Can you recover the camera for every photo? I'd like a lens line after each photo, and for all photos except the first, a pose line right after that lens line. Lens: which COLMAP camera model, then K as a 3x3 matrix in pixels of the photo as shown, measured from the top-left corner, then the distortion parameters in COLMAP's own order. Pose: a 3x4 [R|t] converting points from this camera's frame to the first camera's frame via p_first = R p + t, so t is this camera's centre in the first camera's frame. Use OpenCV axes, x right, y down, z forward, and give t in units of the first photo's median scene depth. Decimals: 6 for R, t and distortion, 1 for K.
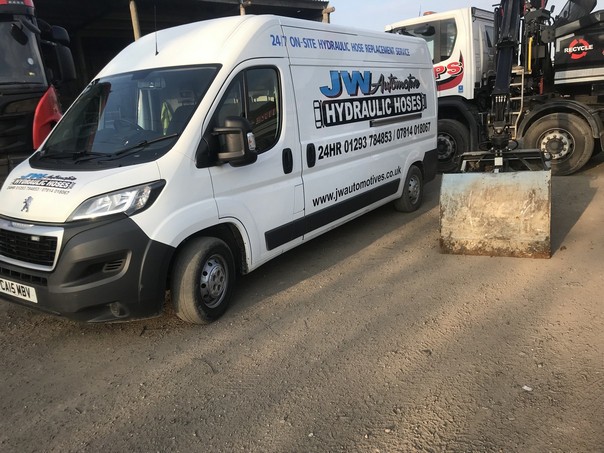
lens RADIAL K [[514.2, 0, 302.0], [0, 514.2, 226.5], [0, 0, 1]] dist [0.002335, -0.003457]
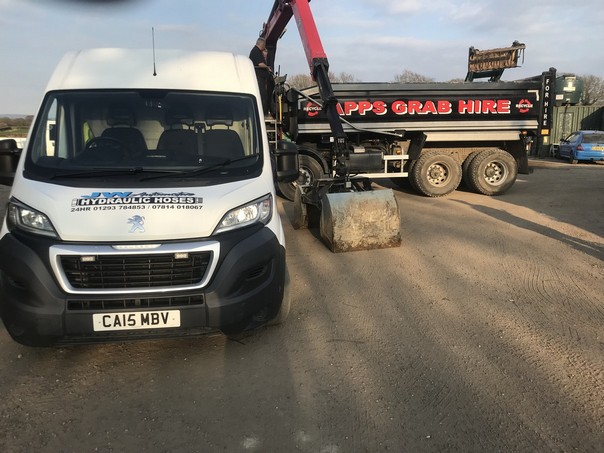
lens RADIAL K [[514.2, 0, 302.0], [0, 514.2, 226.5], [0, 0, 1]] dist [0.002335, -0.003457]
pose [[0.699898, -0.060245, 0.711697, -0.732268], [0.121834, 0.991903, -0.035851, 0.021768], [-0.703775, 0.111801, 0.701571, 0.126684]]
